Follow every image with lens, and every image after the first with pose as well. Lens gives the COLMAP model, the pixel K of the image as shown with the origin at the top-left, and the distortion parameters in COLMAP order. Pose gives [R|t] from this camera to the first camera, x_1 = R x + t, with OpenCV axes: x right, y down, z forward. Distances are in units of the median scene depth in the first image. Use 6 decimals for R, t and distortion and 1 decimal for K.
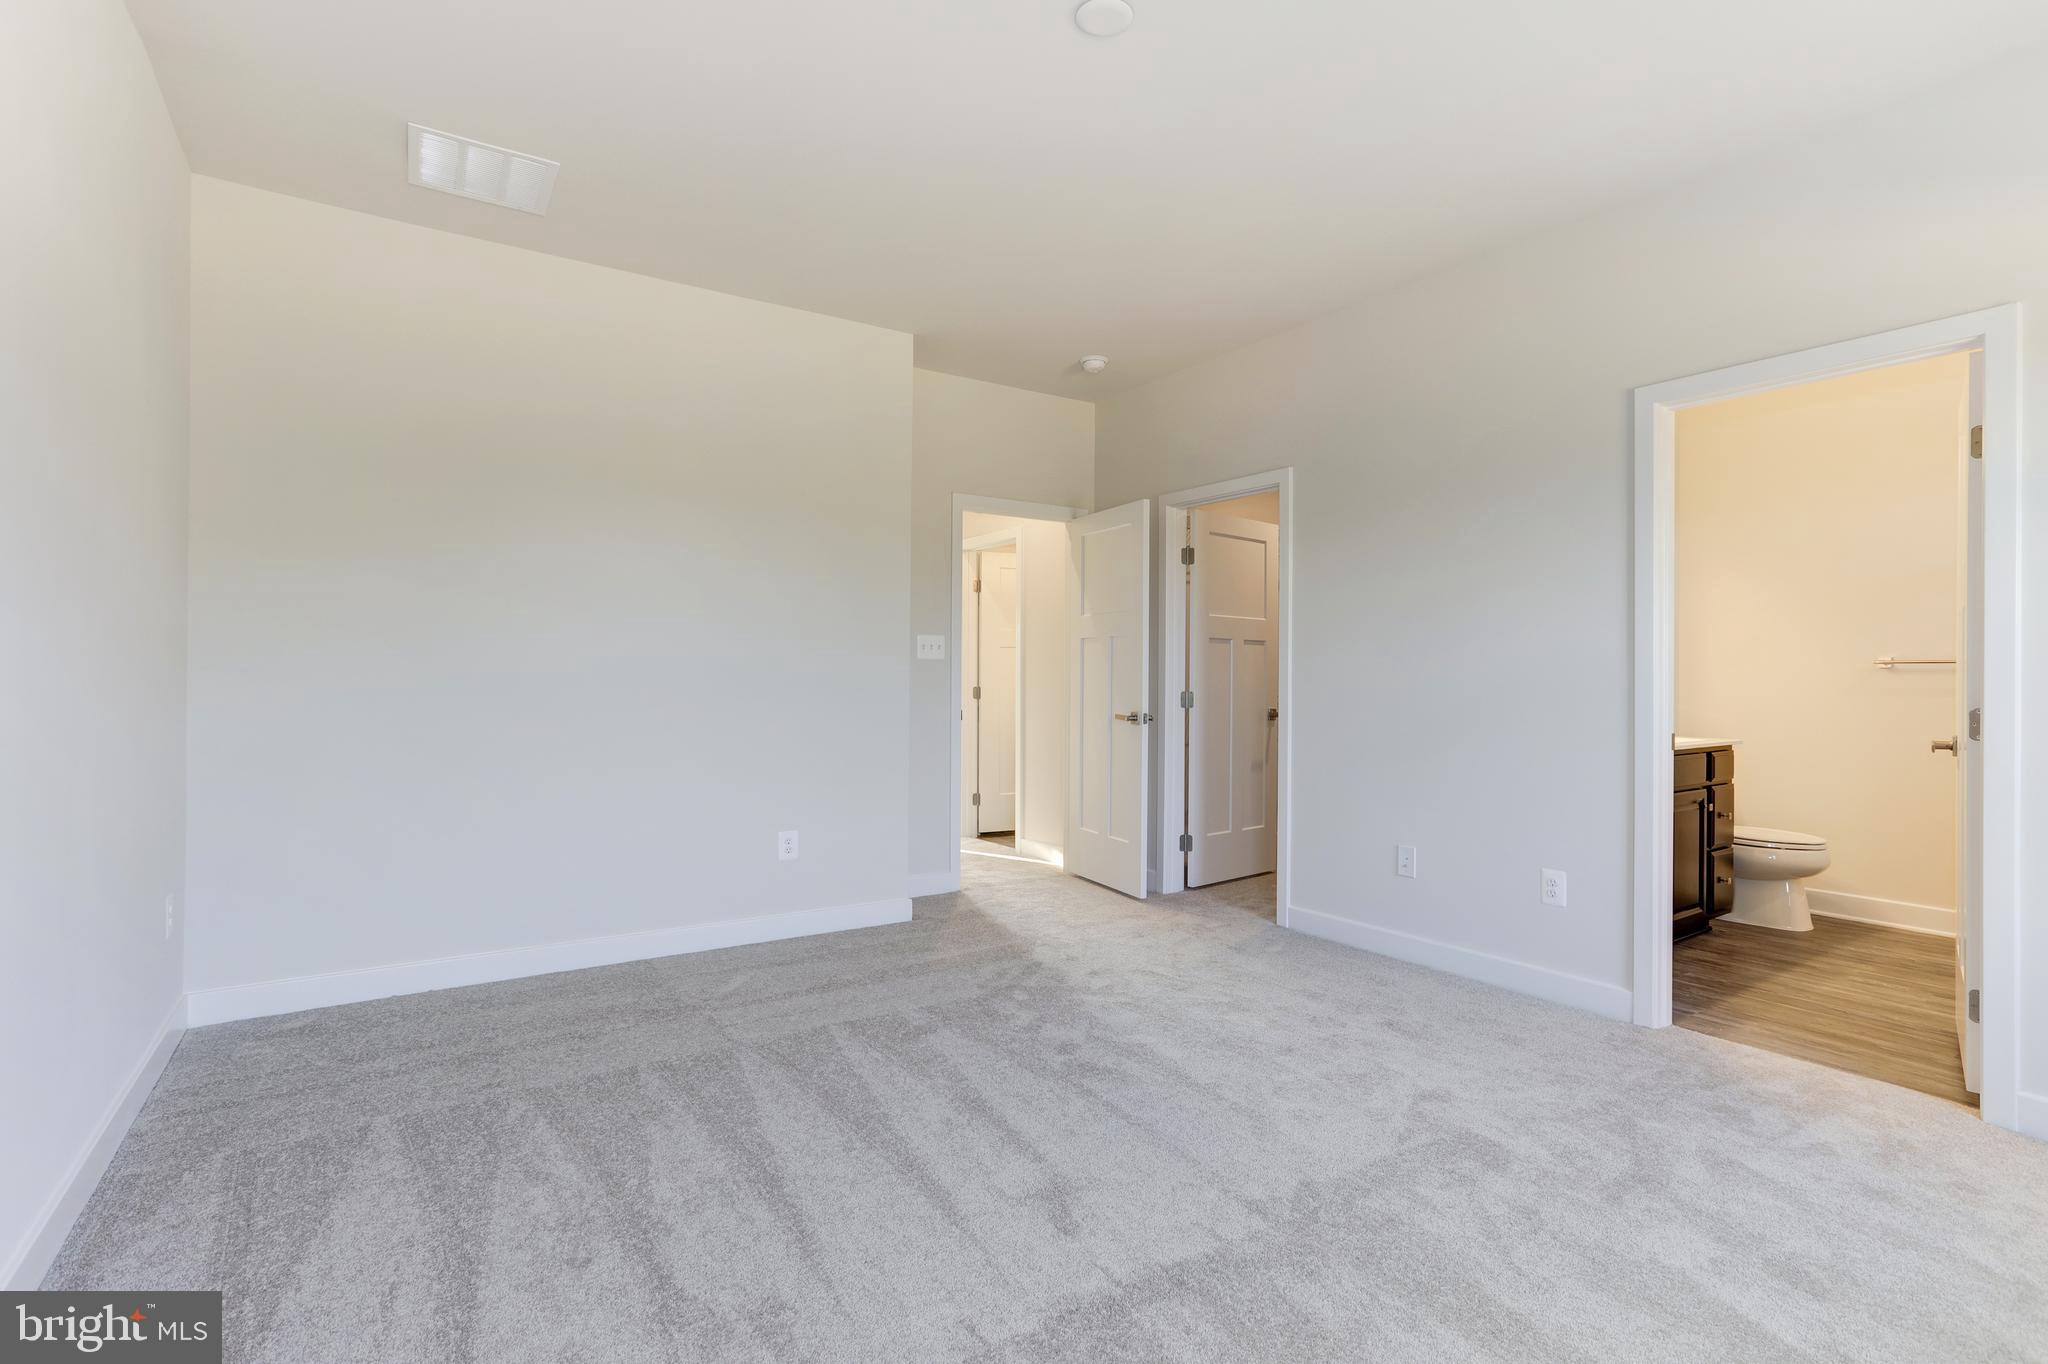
lens RADIAL K [[935.9, 0, 1032.7], [0, 935.9, 673.7], [0, 0, 1]] dist [-0.002436, -0.000235]
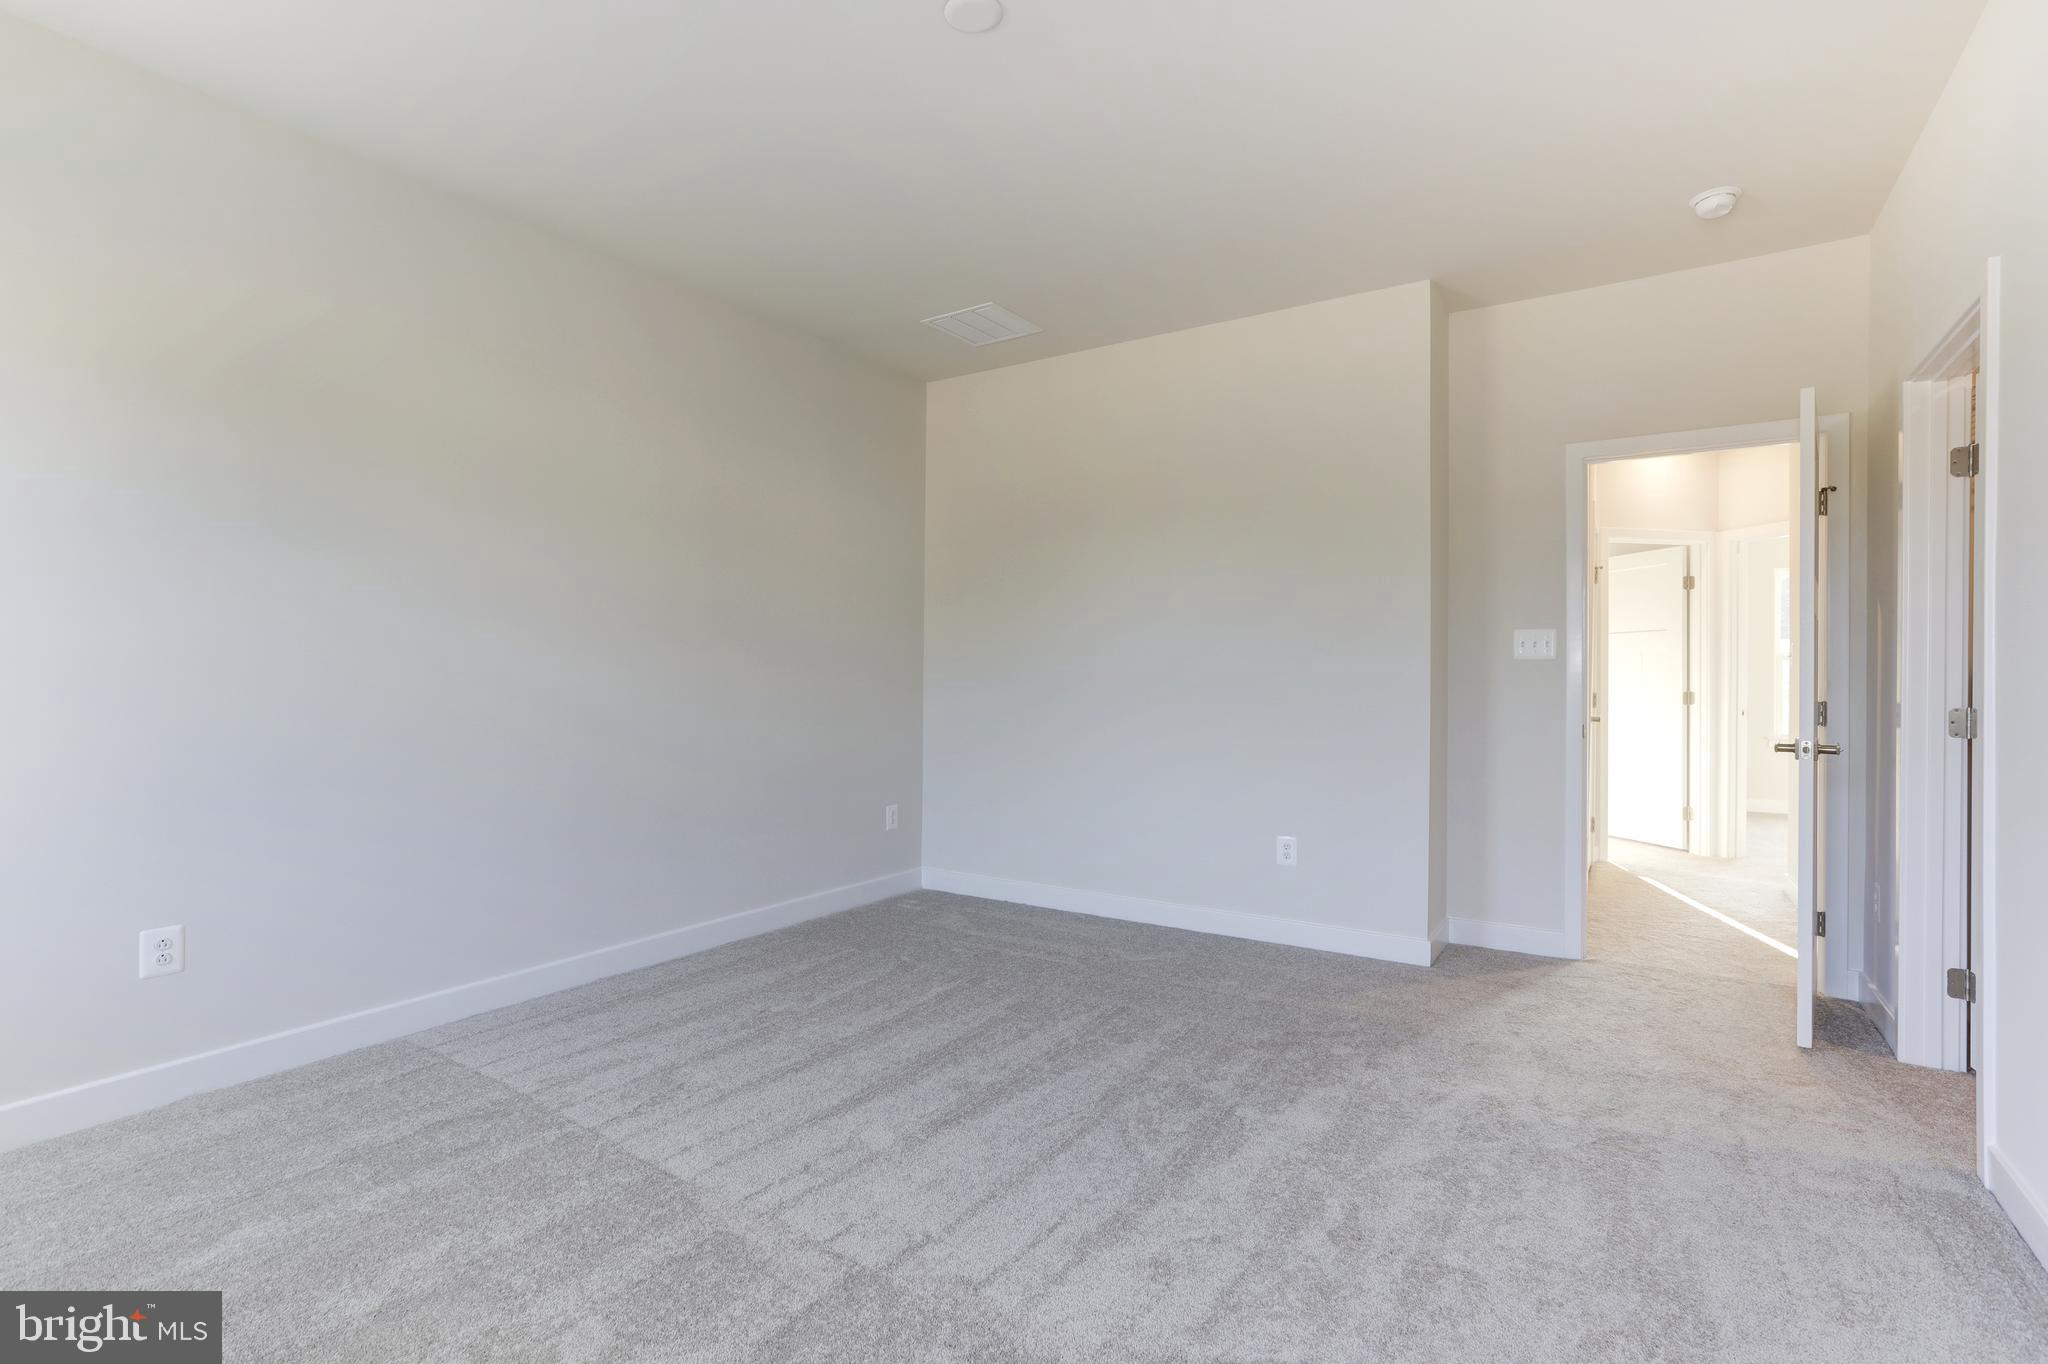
lens RADIAL K [[935.9, 0, 1032.7], [0, 935.9, 673.7], [0, 0, 1]] dist [-0.002436, -0.000235]
pose [[0.428972, -0.005383, -0.903302, 0.545633], [-0.005049, 0.999952, -0.008357, 0.006997], [0.903304, 0.008146, 0.428924, 0.354691]]
